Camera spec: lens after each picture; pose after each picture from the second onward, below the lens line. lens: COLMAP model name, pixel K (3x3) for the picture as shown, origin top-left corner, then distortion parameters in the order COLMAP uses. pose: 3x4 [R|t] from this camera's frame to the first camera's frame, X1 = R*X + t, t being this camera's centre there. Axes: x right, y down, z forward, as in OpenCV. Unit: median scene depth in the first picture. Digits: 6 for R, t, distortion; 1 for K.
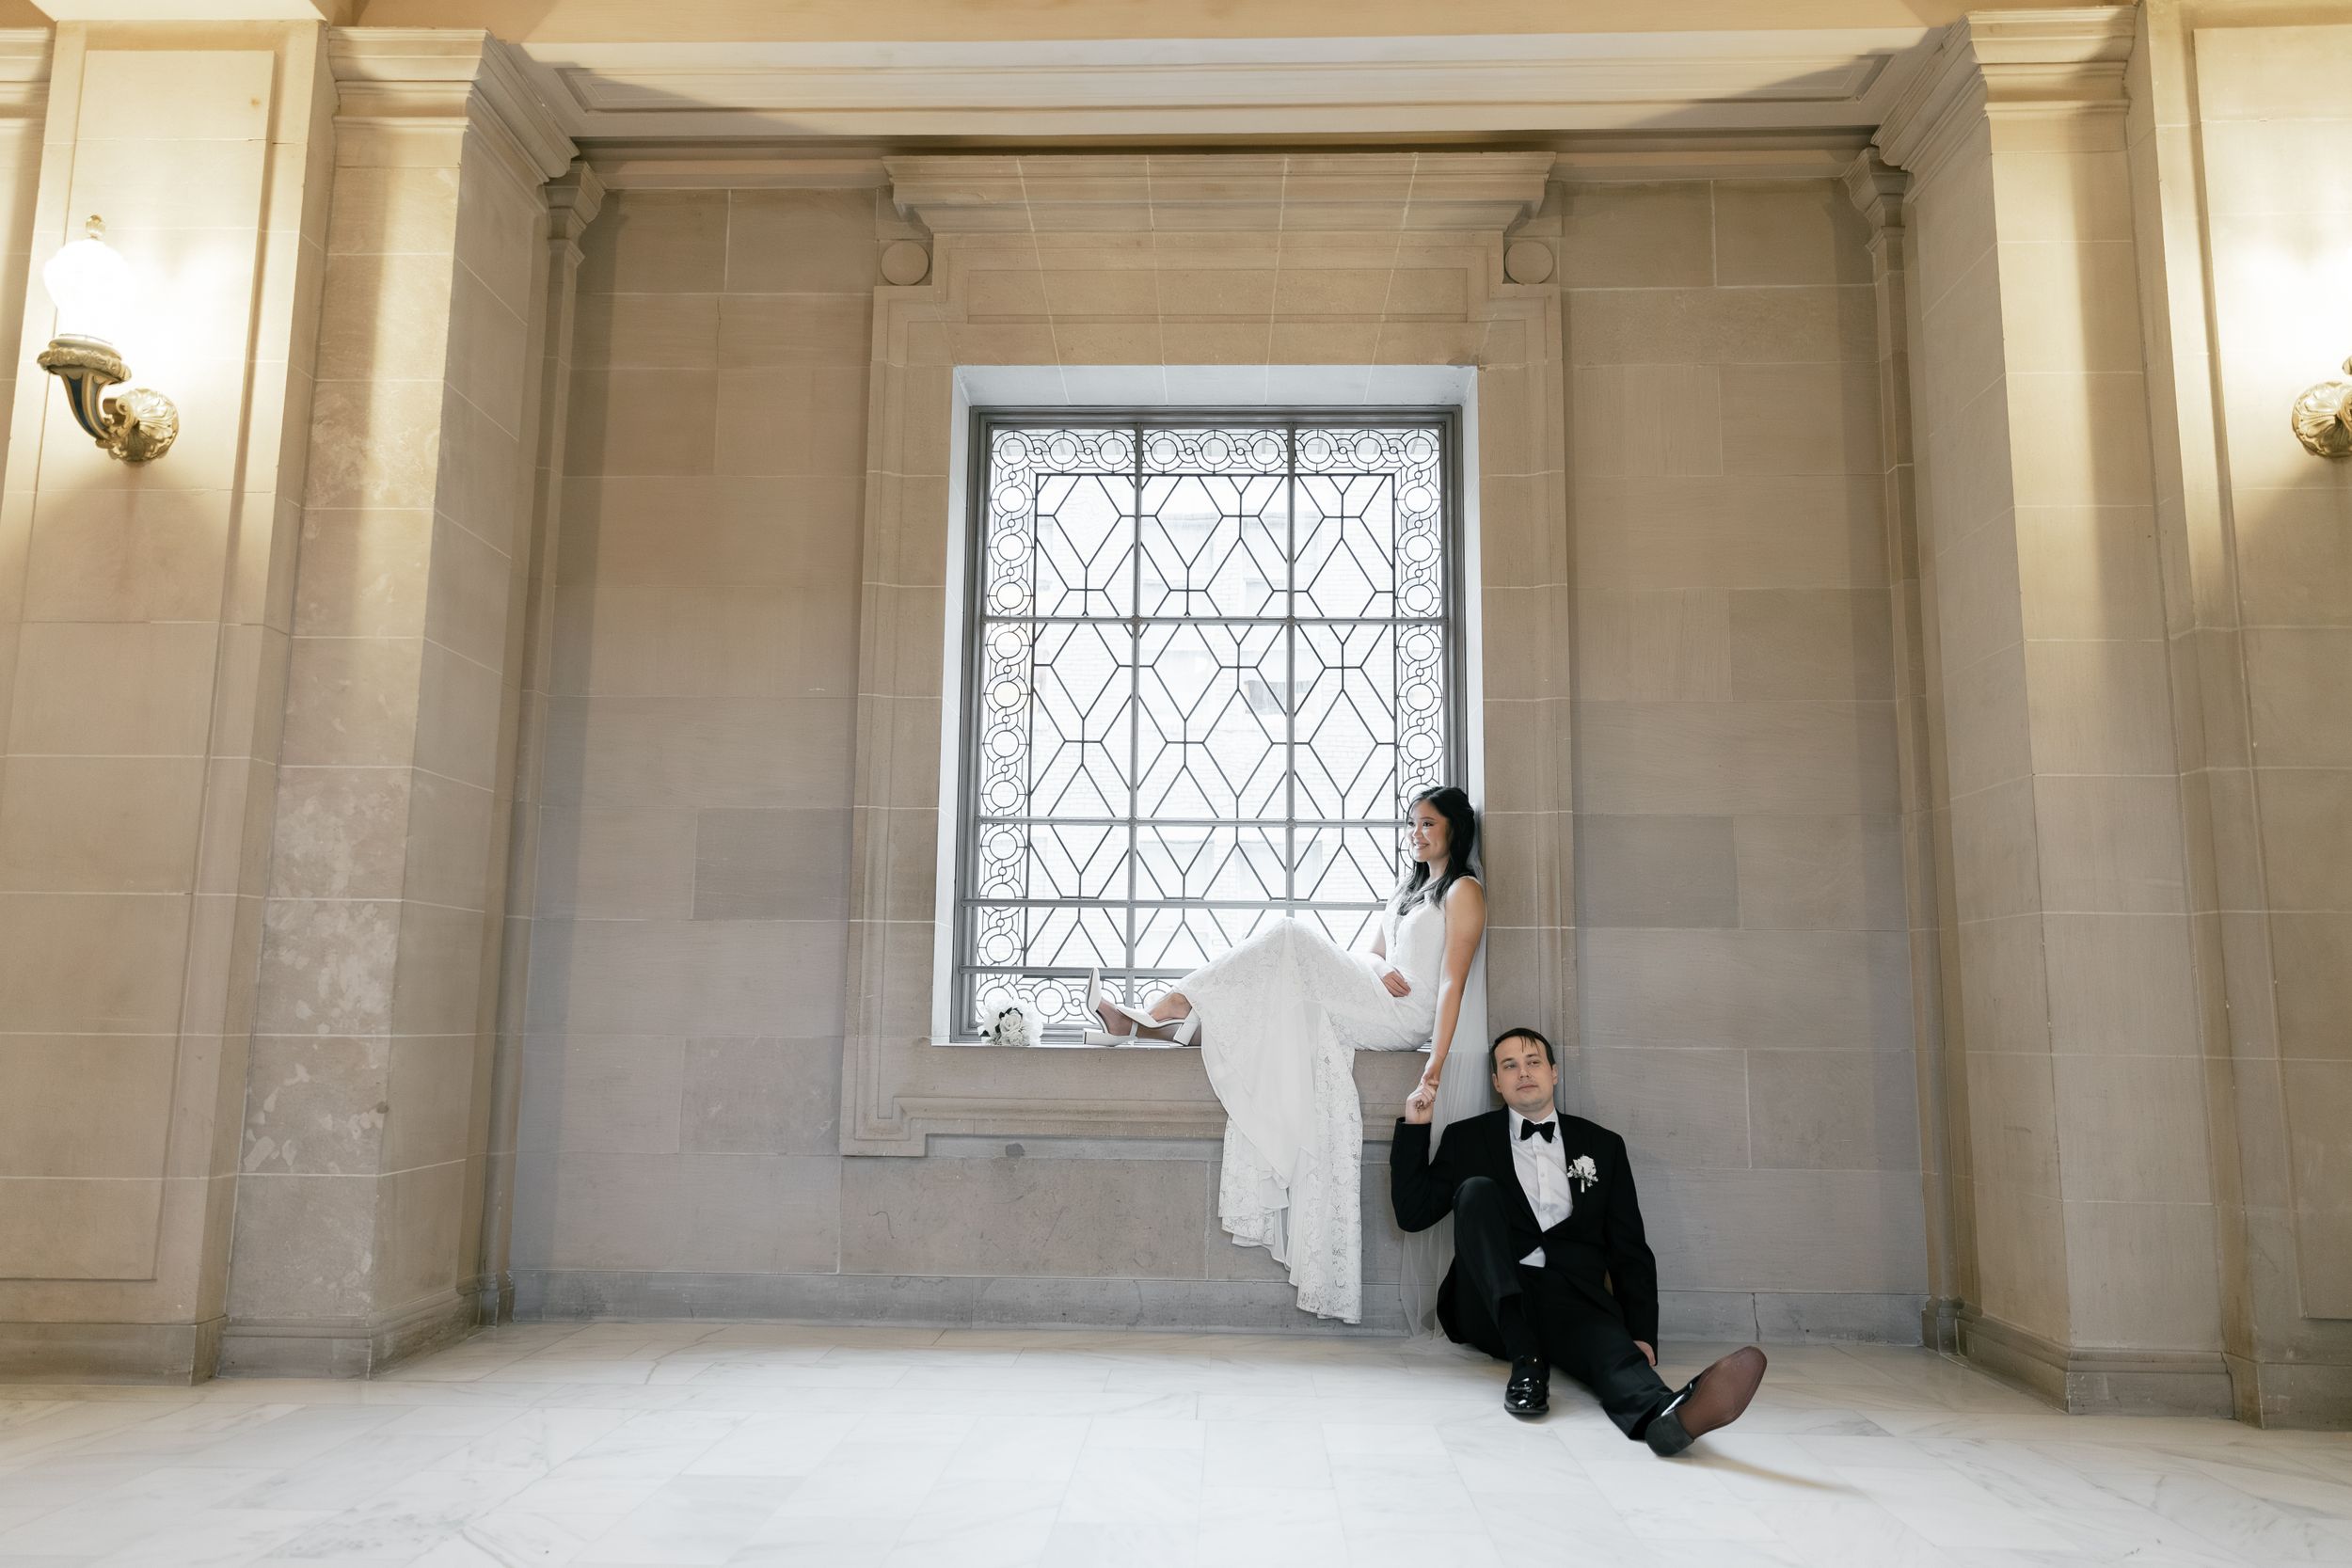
lens RADIAL K [[1578.0, 0, 1176.4], [0, 1578.0, 776.3], [0, 0, 1]] dist [0.008545, -0.001834]
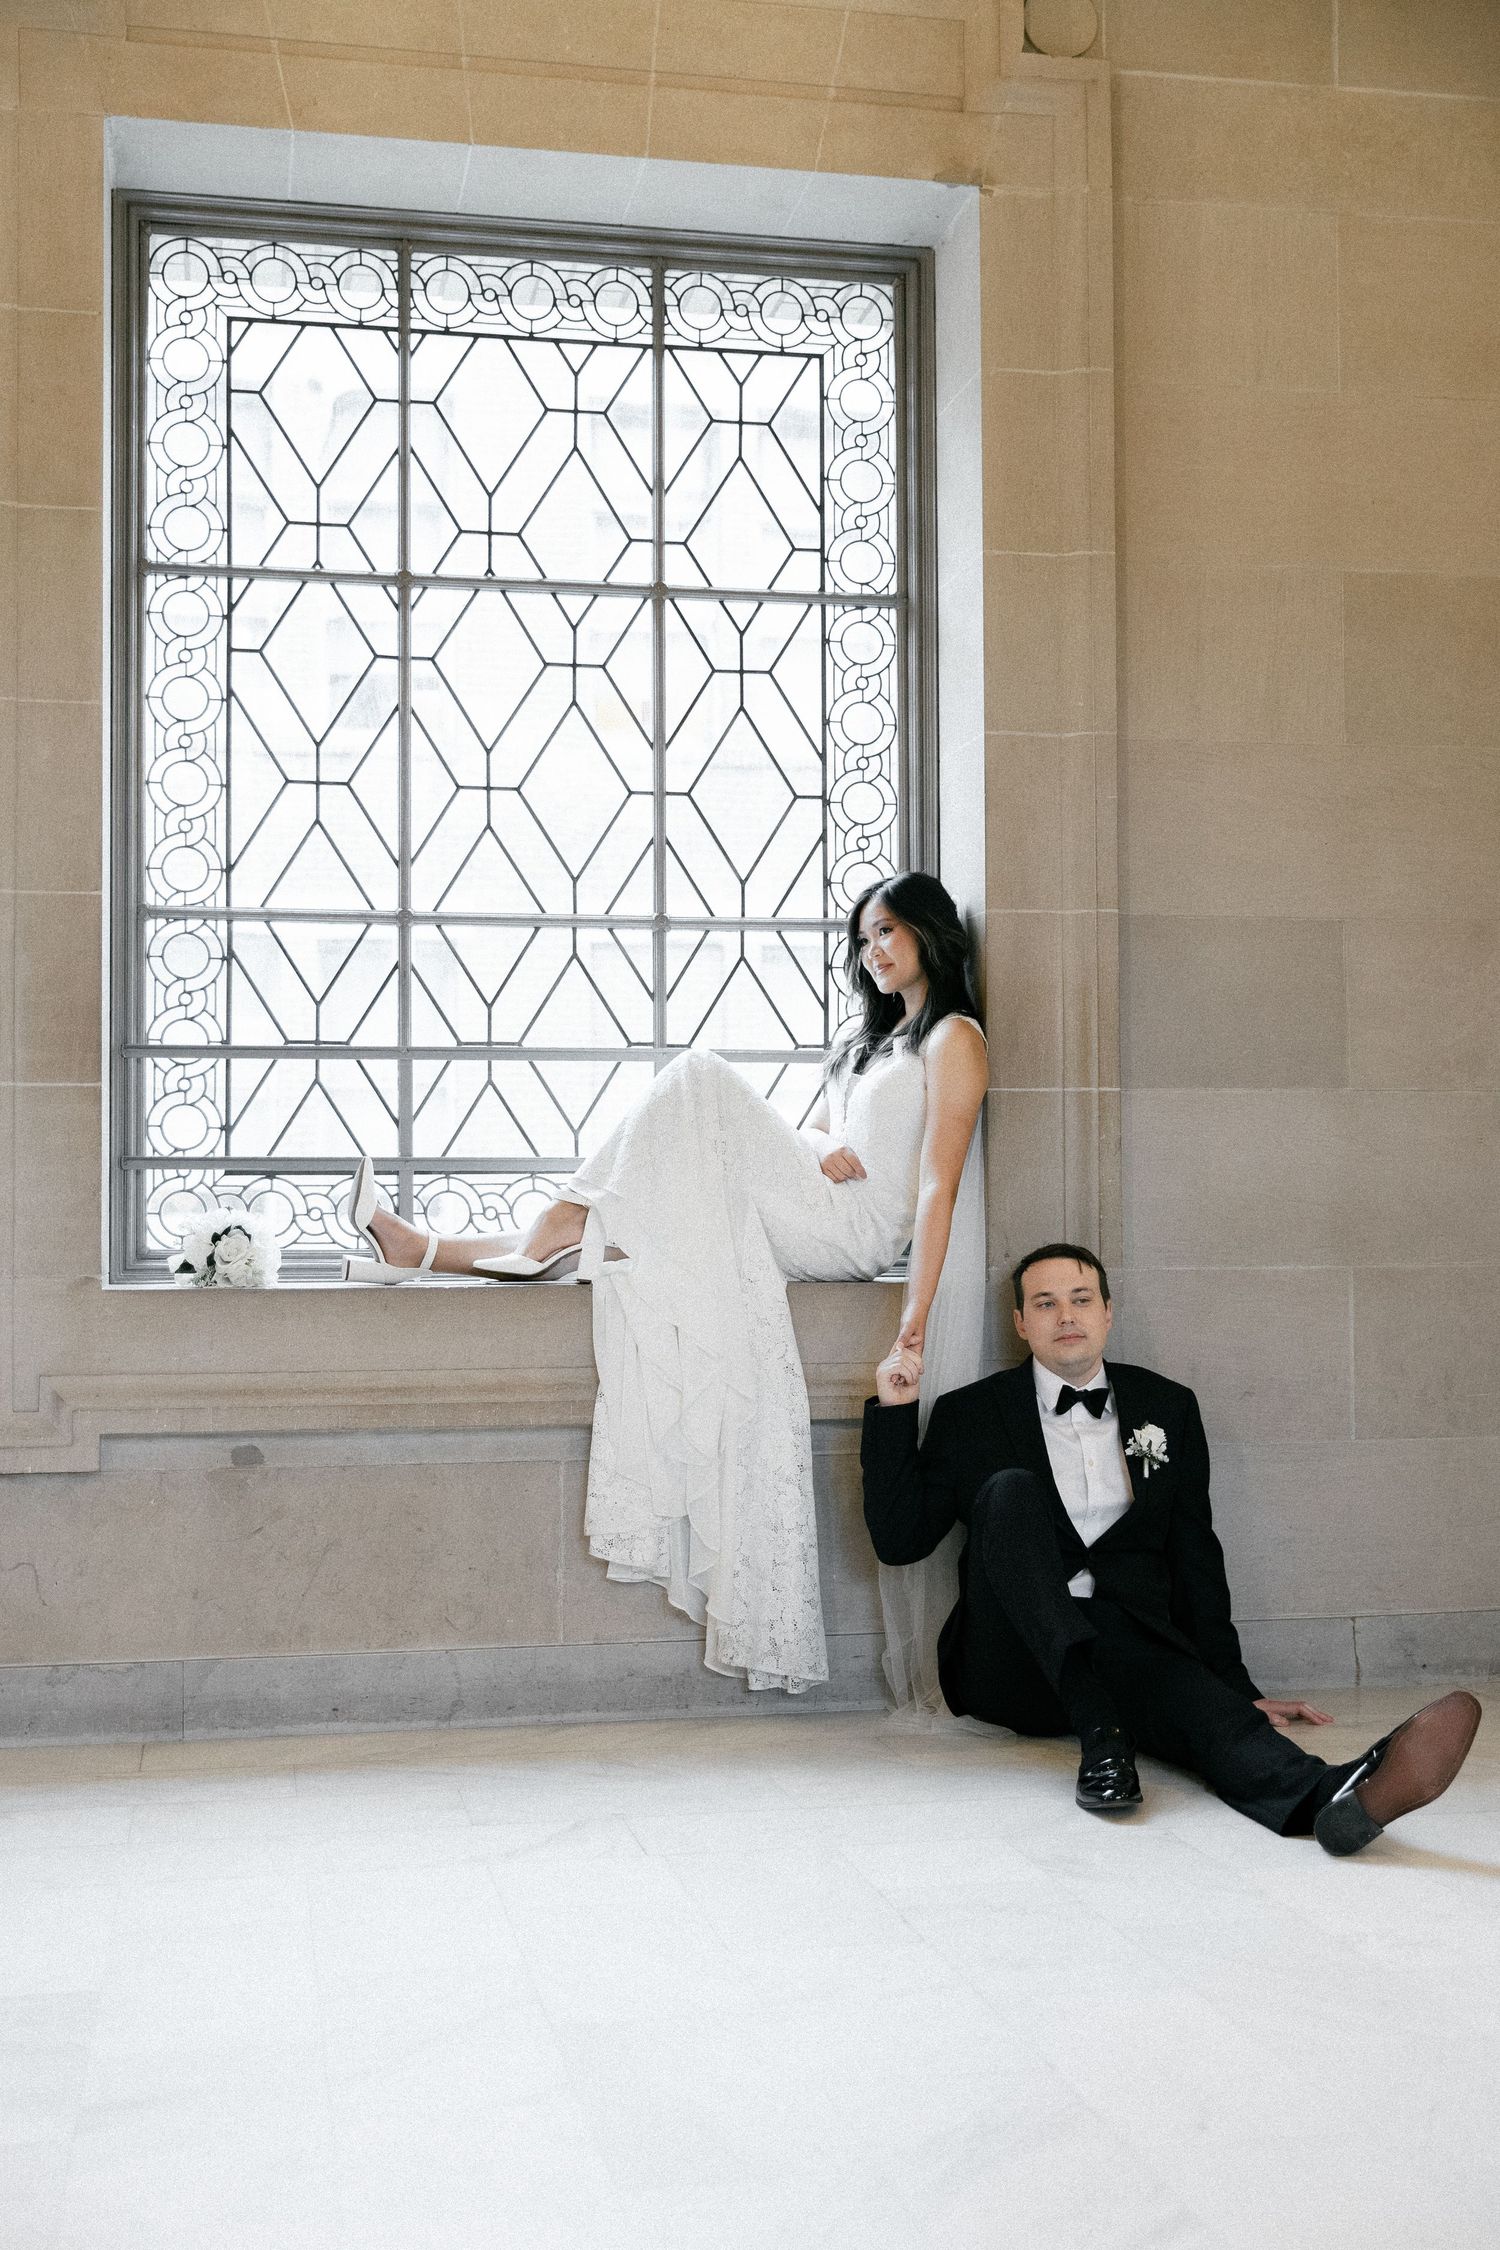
lens RADIAL K [[2539.5, 0, 749.9], [0, 2539.5, 1128.8], [0, 0, 1]] dist [-0.010430, 0.000000]
pose [[0.973132, -0.008346, 0.230099, -0.129341], [-0.018050, 0.993502, 0.112371, -0.002882], [-0.229541, -0.113505, 0.966658, 0.017724]]
